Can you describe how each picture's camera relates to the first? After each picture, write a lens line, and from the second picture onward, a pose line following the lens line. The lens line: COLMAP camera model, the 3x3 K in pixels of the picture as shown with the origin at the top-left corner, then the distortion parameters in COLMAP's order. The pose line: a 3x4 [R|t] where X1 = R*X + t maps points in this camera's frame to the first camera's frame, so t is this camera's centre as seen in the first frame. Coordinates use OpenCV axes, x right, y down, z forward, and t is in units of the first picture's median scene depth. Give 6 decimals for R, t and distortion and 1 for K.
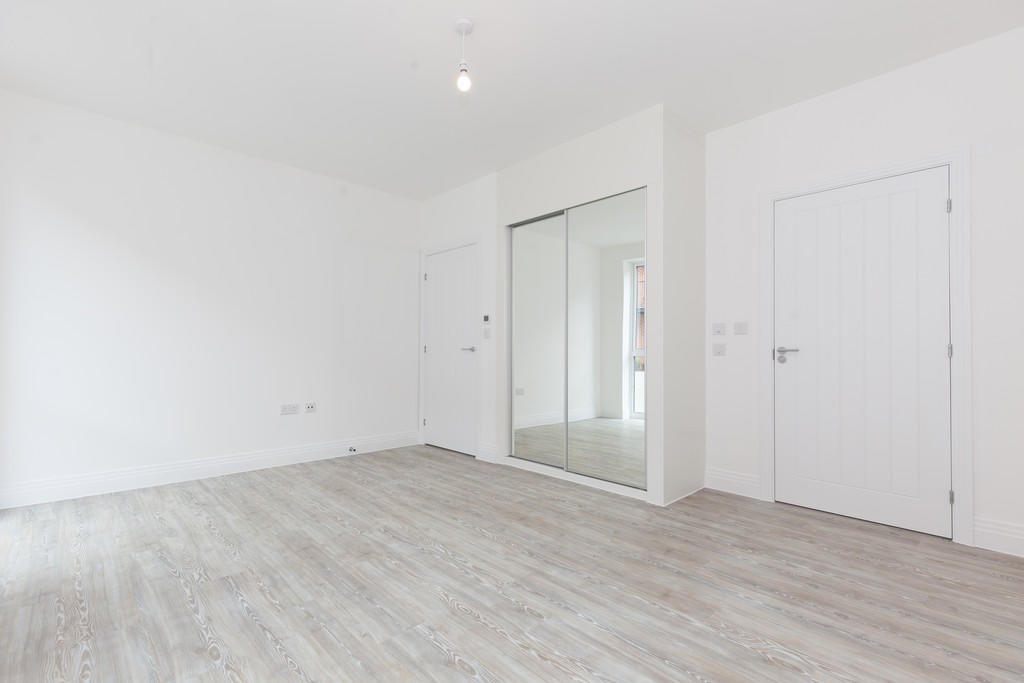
lens RADIAL K [[471.7, 0, 510.2], [0, 471.7, 347.3], [0, 0, 1]] dist [-0.001983, -0.000289]
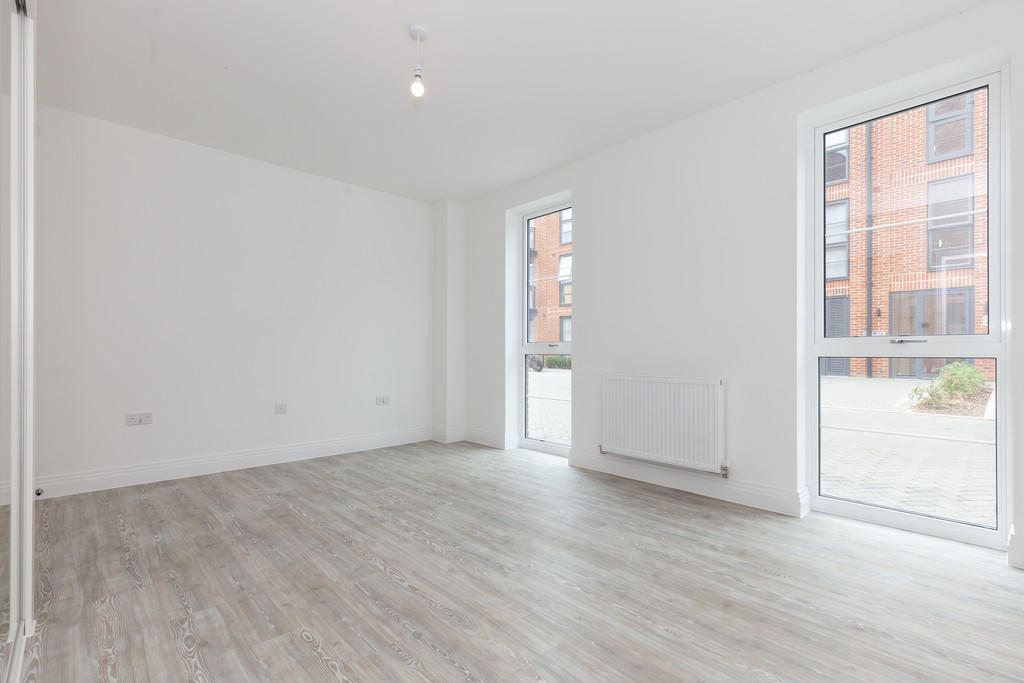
lens RADIAL K [[471.7, 0, 512.7], [0, 471.7, 352.4], [0, 0, 1]] dist [-0.001983, -0.000289]
pose [[-0.999887, -0.007233, 0.013184, -0.336550], [-0.007352, 0.999932, -0.009009, 0.024743], [-0.013118, -0.009105, -0.999873, 2.101331]]
